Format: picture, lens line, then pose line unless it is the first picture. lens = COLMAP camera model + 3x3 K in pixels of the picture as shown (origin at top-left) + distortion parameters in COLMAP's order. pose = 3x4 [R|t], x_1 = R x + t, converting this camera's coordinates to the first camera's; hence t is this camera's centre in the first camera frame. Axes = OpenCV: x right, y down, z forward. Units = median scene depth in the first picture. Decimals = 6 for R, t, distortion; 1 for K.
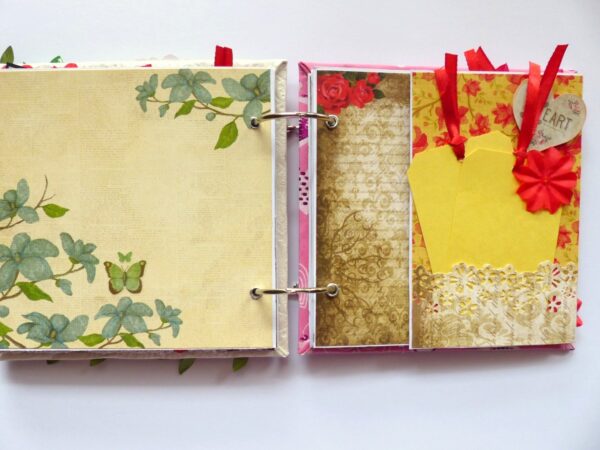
lens RADIAL K [[461.8, 0, 300.5], [0, 461.8, 244.4], [0, 0, 1]] dist [-0.062436, 0.006547]
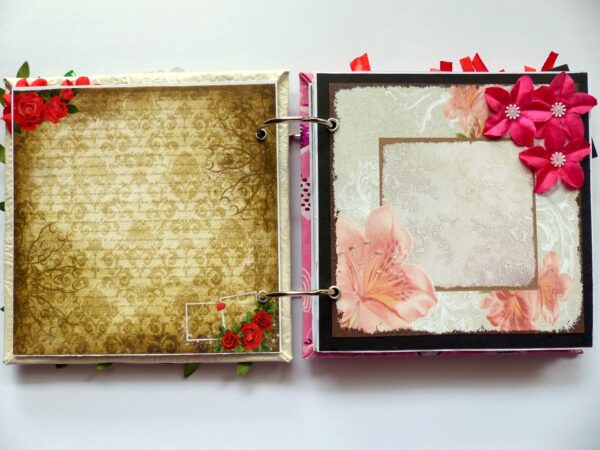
lens RADIAL K [[450.2, 0, 363.2], [0, 450.2, 226.2], [0, 0, 1]] dist [-0.002850, -0.083698]
pose [[0.999929, -0.011932, 0.000015, 0.805000], [0.011919, 0.998783, -0.047863, -0.009182], [0.000556, 0.047860, 0.998854, 0.023923]]
